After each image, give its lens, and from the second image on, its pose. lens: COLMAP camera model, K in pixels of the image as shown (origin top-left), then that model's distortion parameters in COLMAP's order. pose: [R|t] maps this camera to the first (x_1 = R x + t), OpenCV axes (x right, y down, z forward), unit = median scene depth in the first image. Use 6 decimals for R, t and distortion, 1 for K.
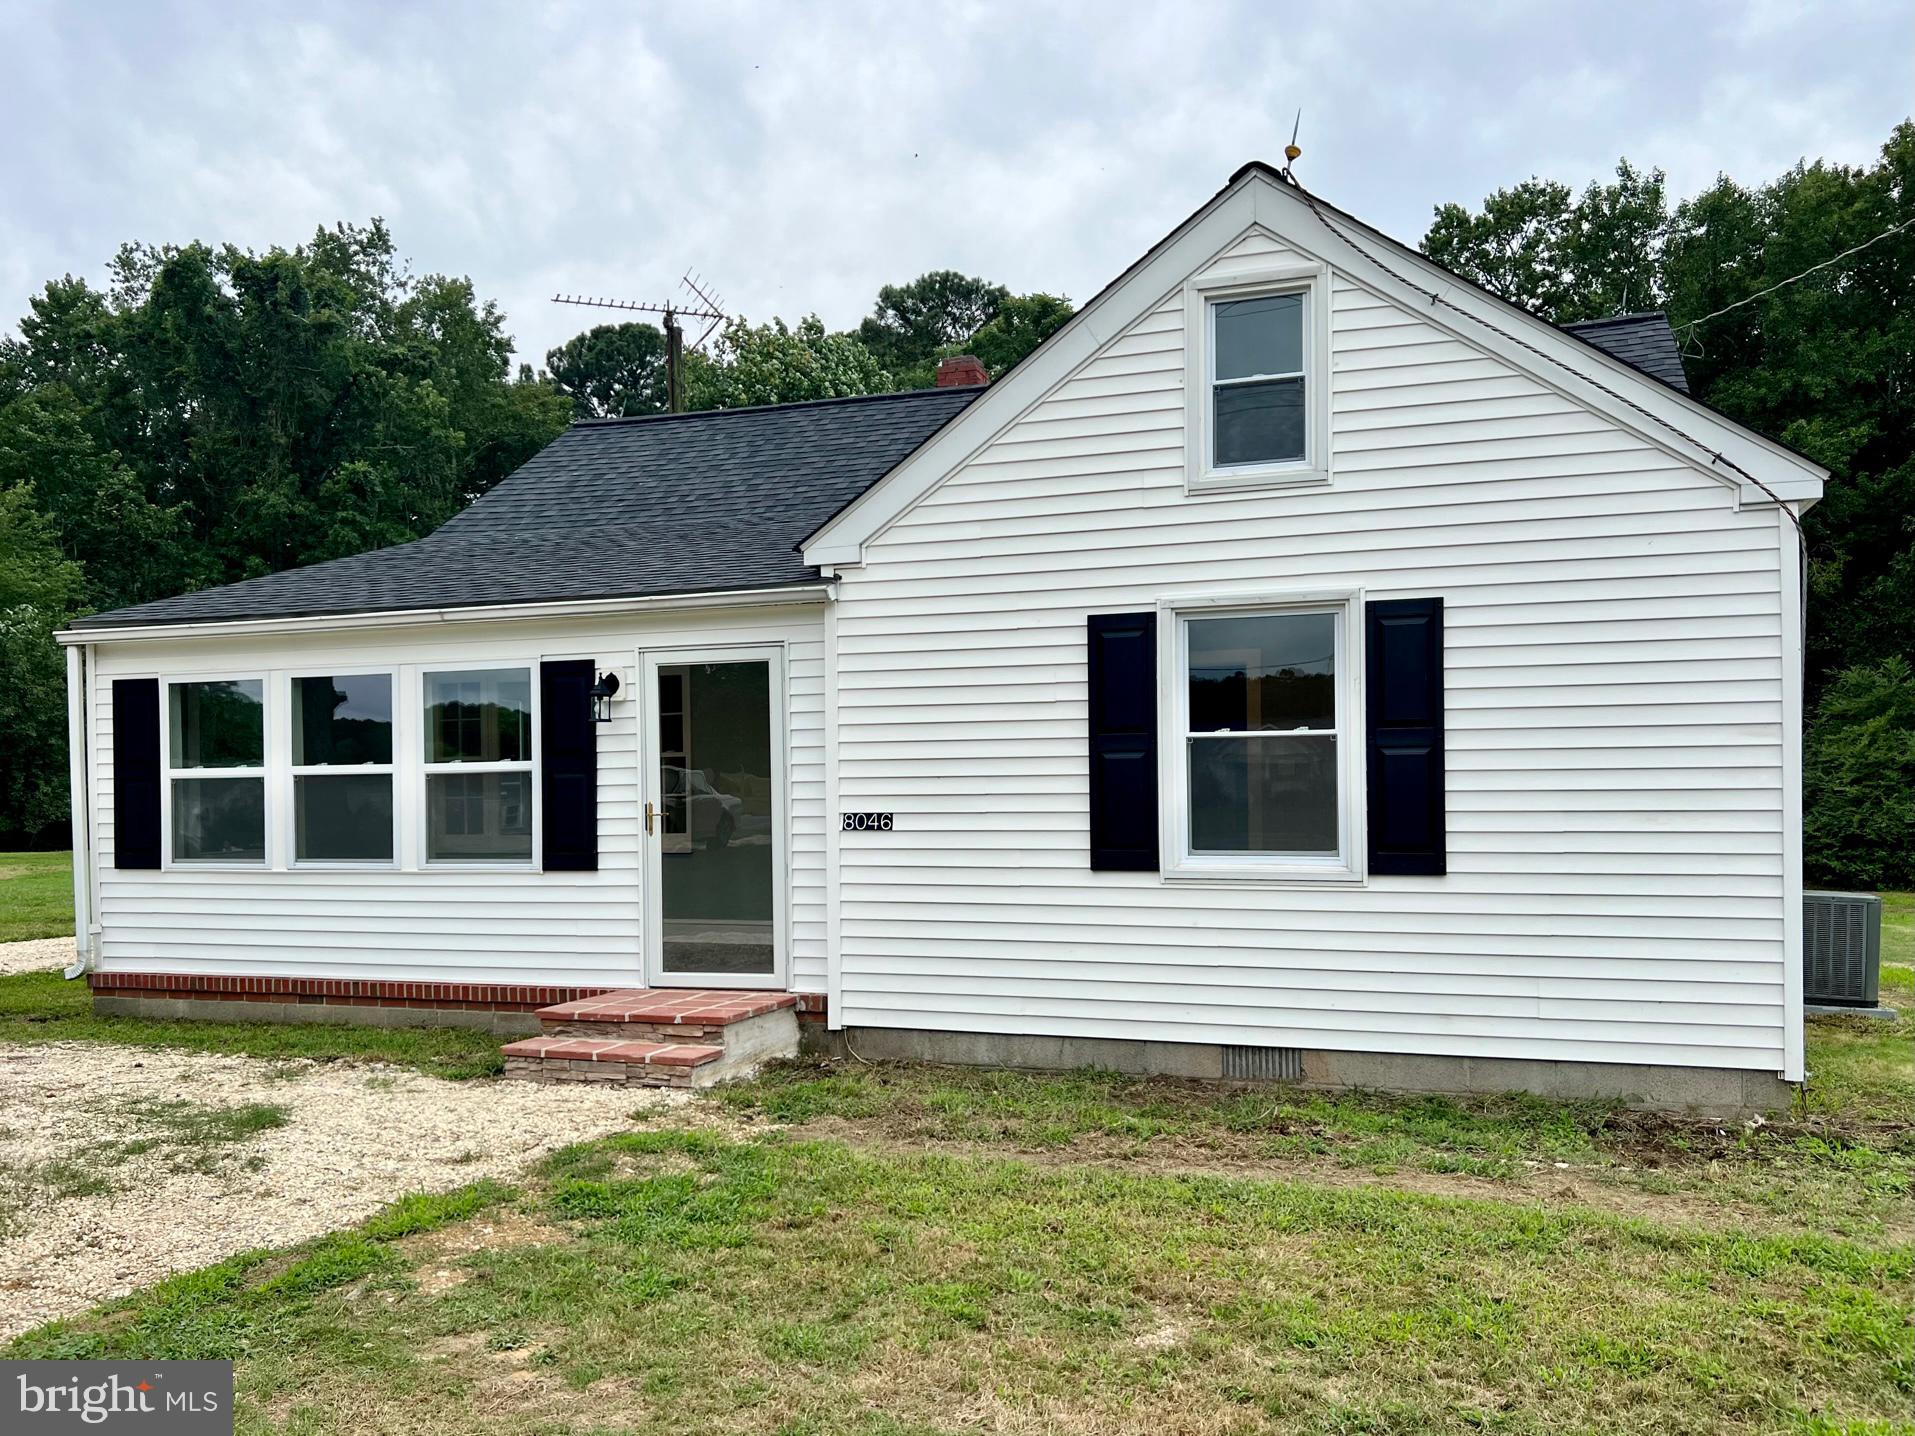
lens RADIAL K [[1510.6, 0, 962.3], [0, 1510.6, 780.8], [0, 0, 1]] dist [0.090022, -0.130120]
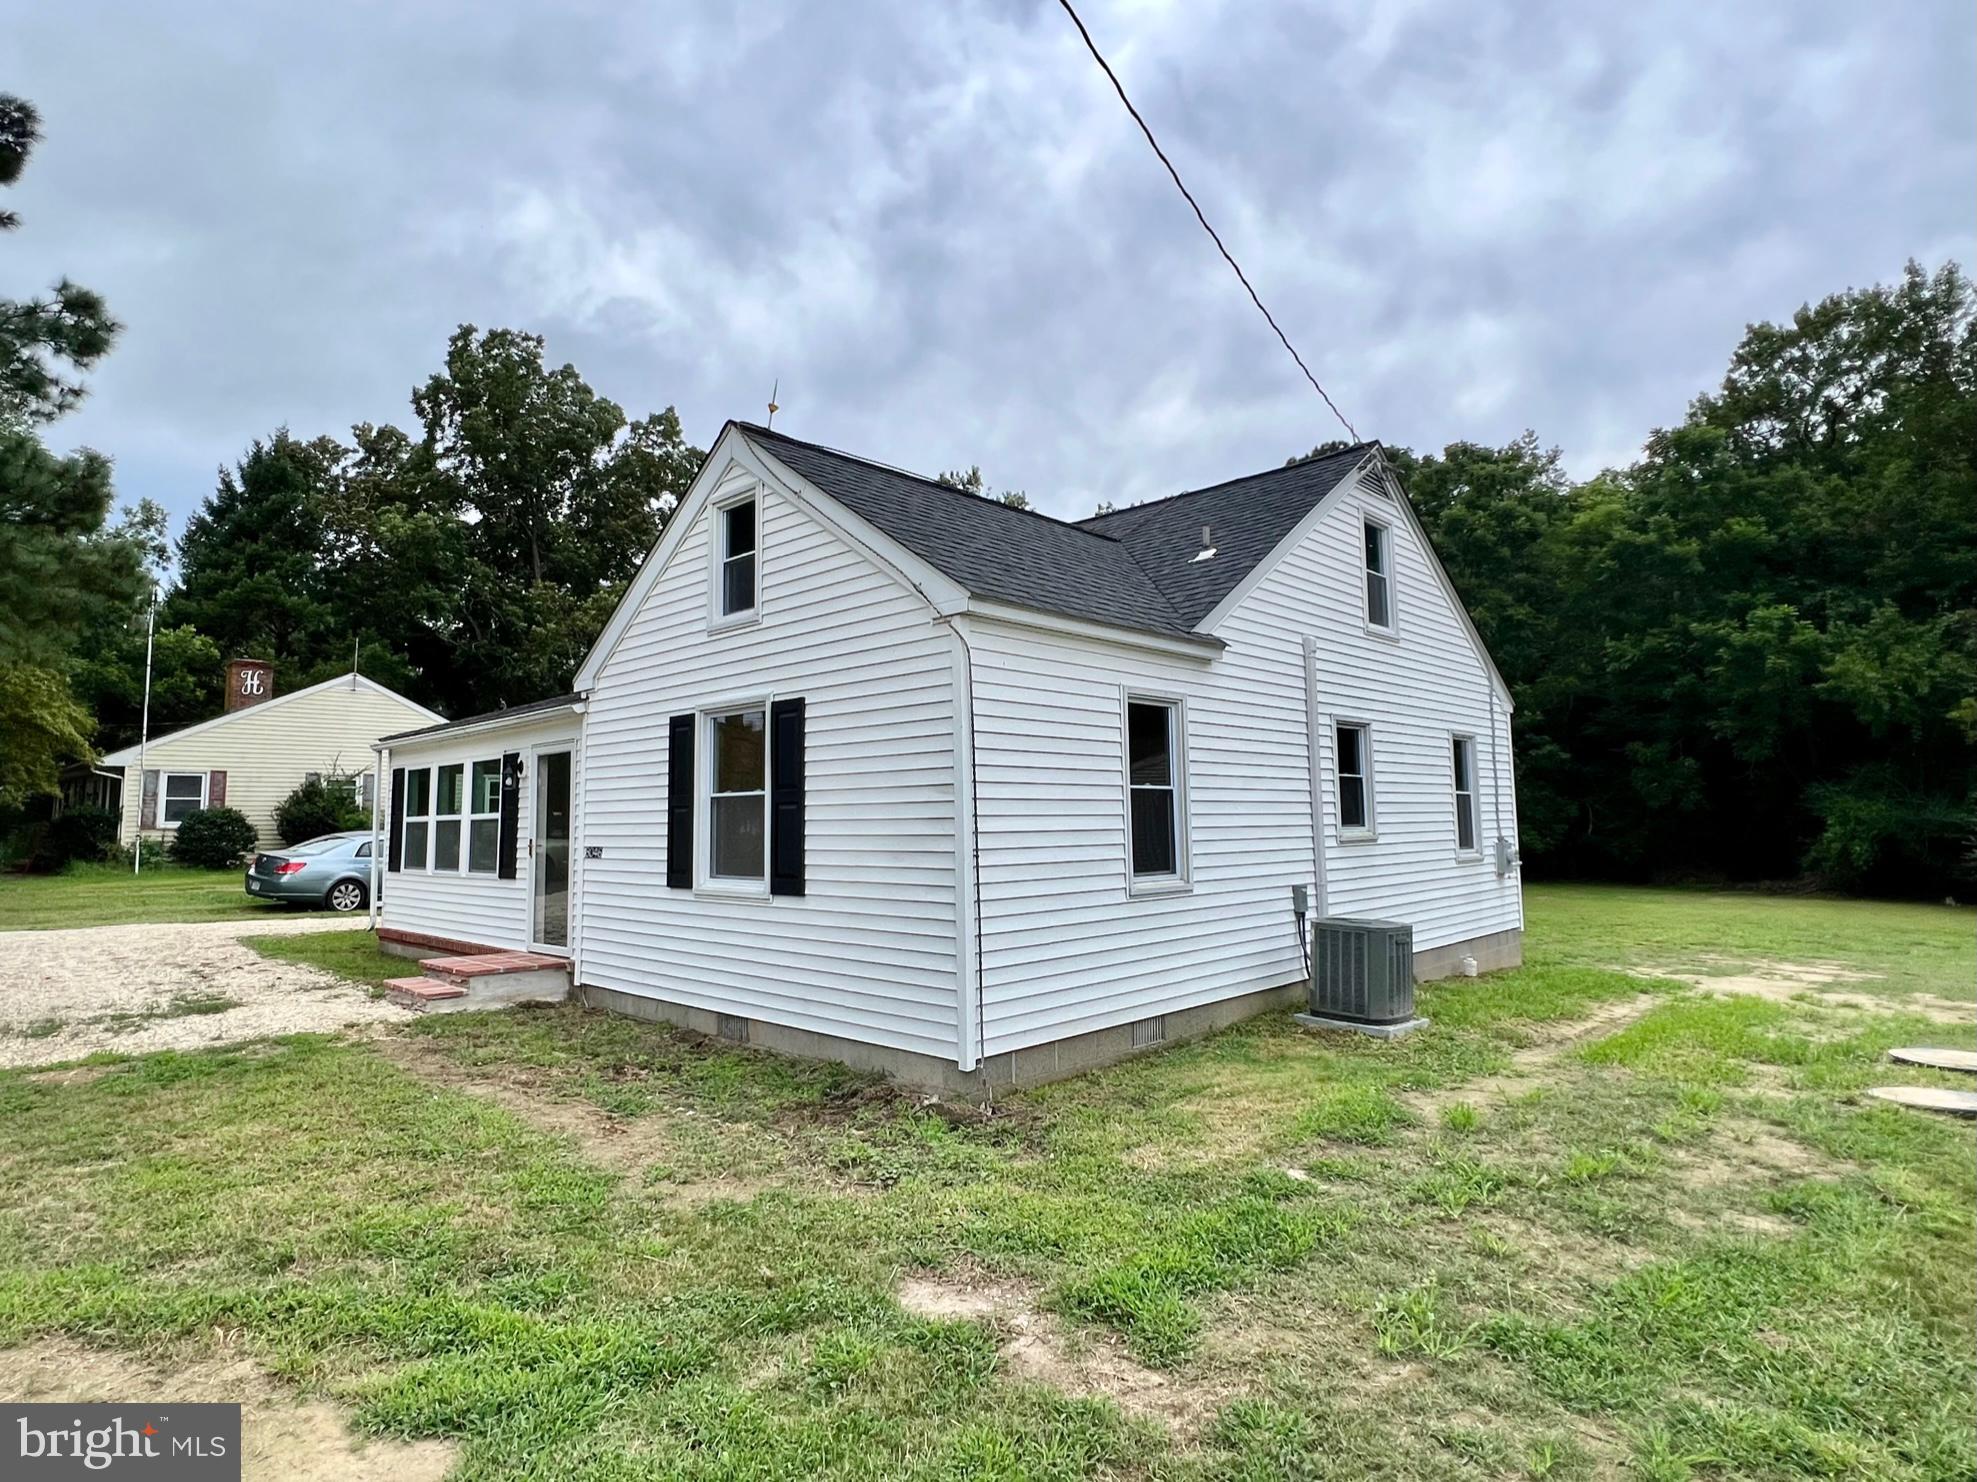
lens RADIAL K [[1063.0, 0, 956.1], [0, 1063.0, 702.9], [0, 0, 1]] dist [-0.002632, -0.000514]
pose [[0.902470, -0.048407, -0.428023, 0.786377], [0.004373, 0.994644, -0.103268, -0.011775], [0.430730, 0.091325, 0.897848, 0.161723]]
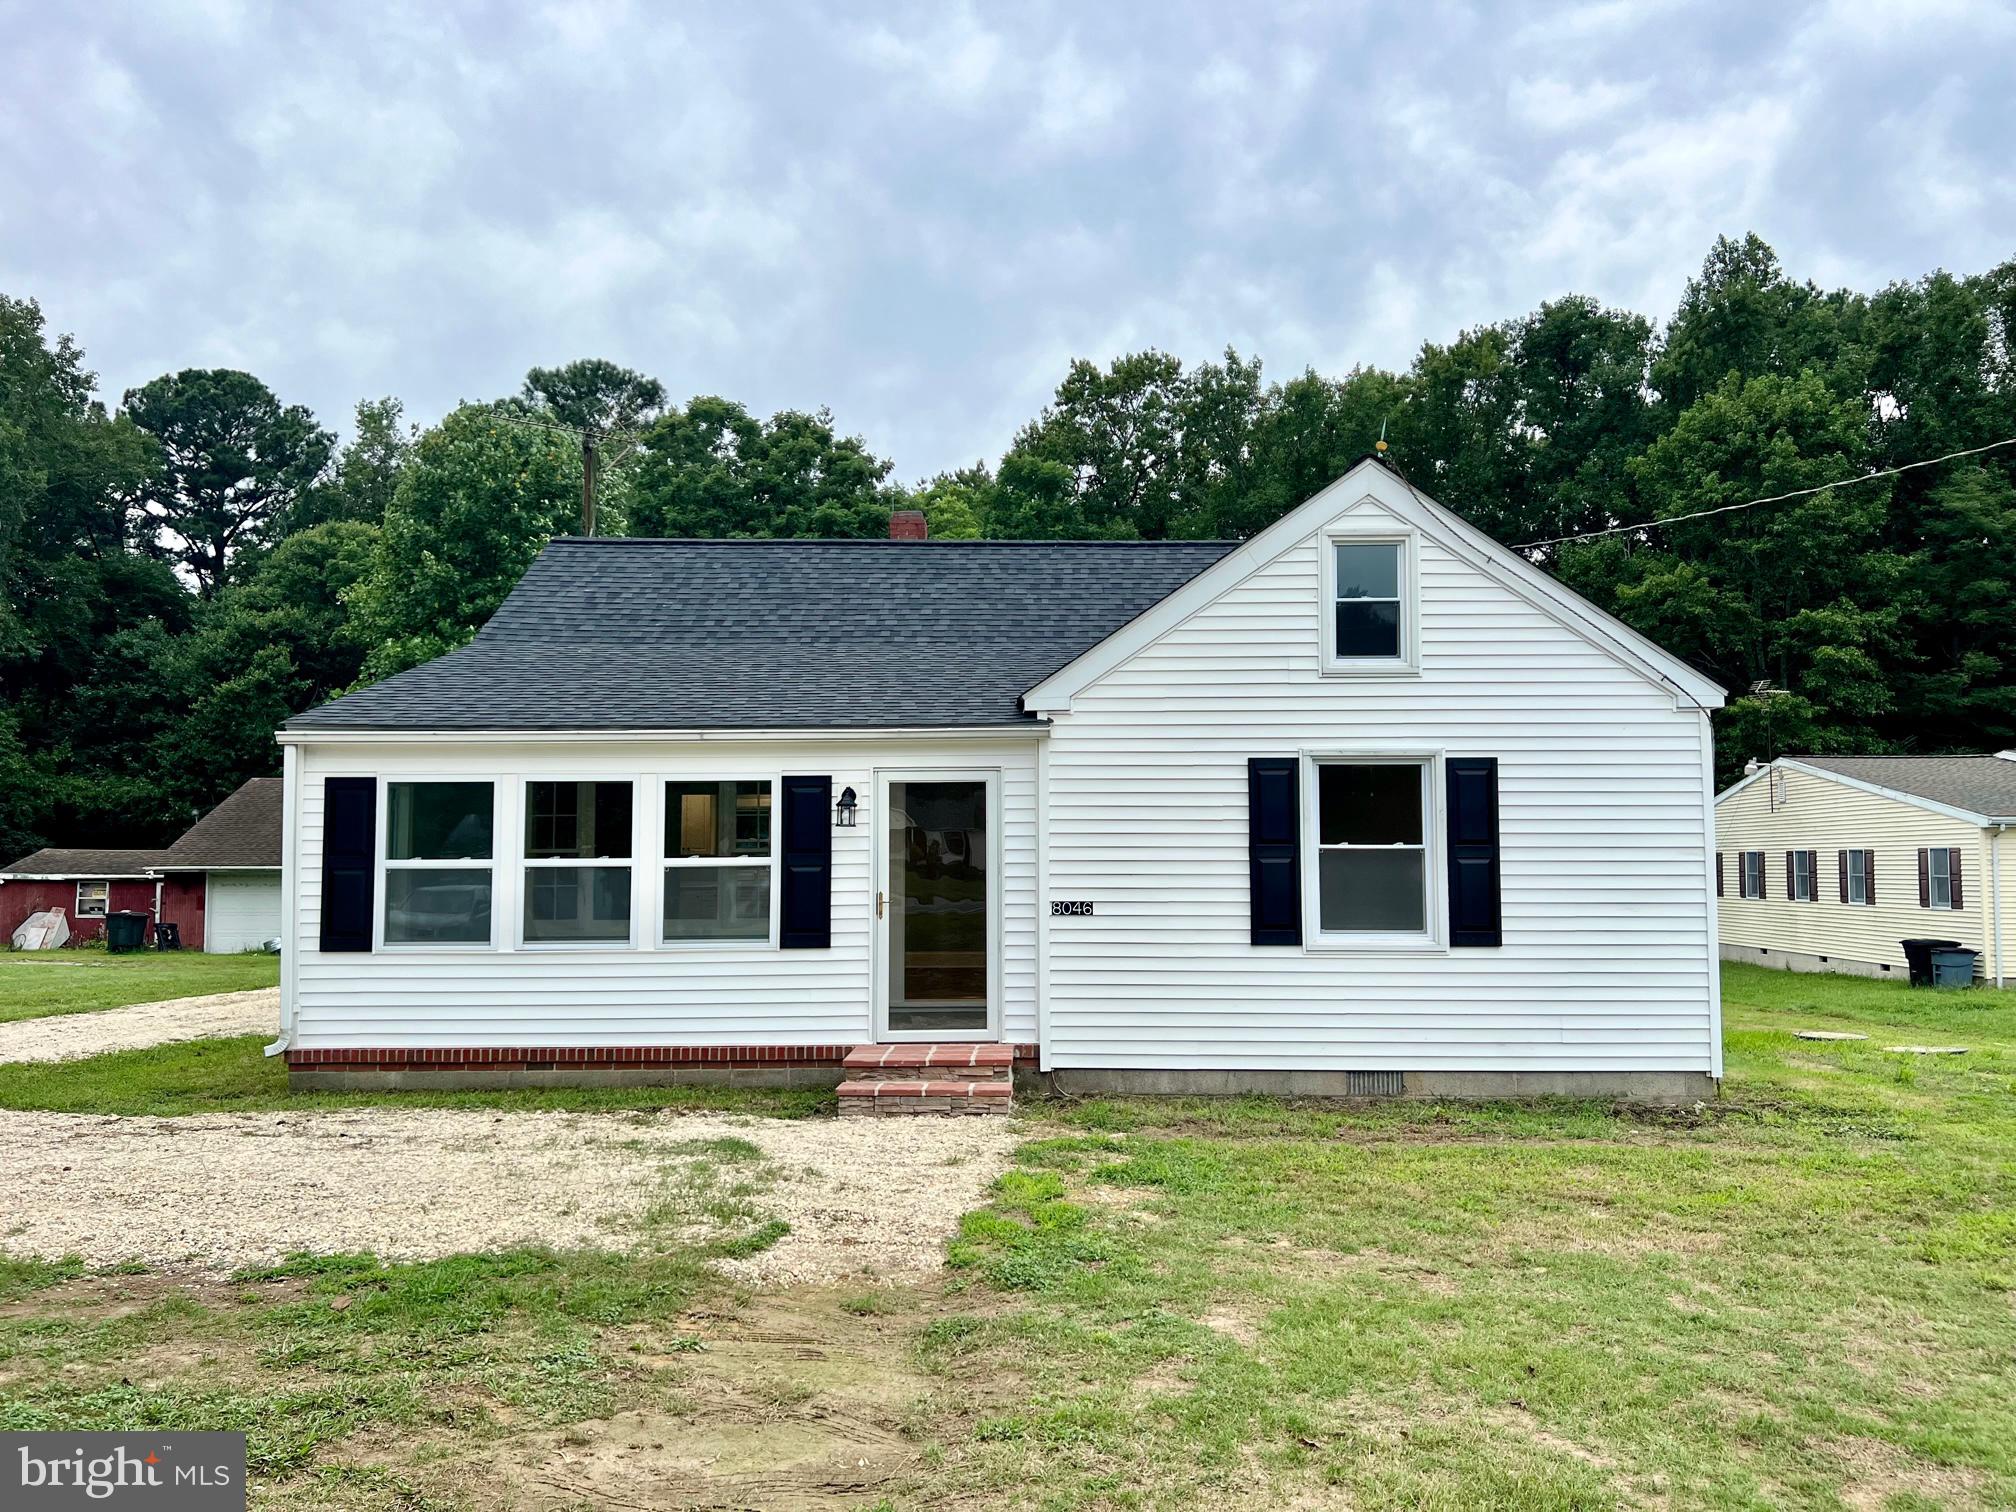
lens RADIAL K [[1518.1, 0, 1005.1], [0, 1518.1, 757.2], [0, 0, 1]] dist [0.110565, -0.184366]
pose [[0.949561, 0.032247, 0.311920, -0.550006], [-0.009761, 0.997256, -0.073384, -0.006028], [-0.313431, 0.066638, 0.947270, -0.239058]]
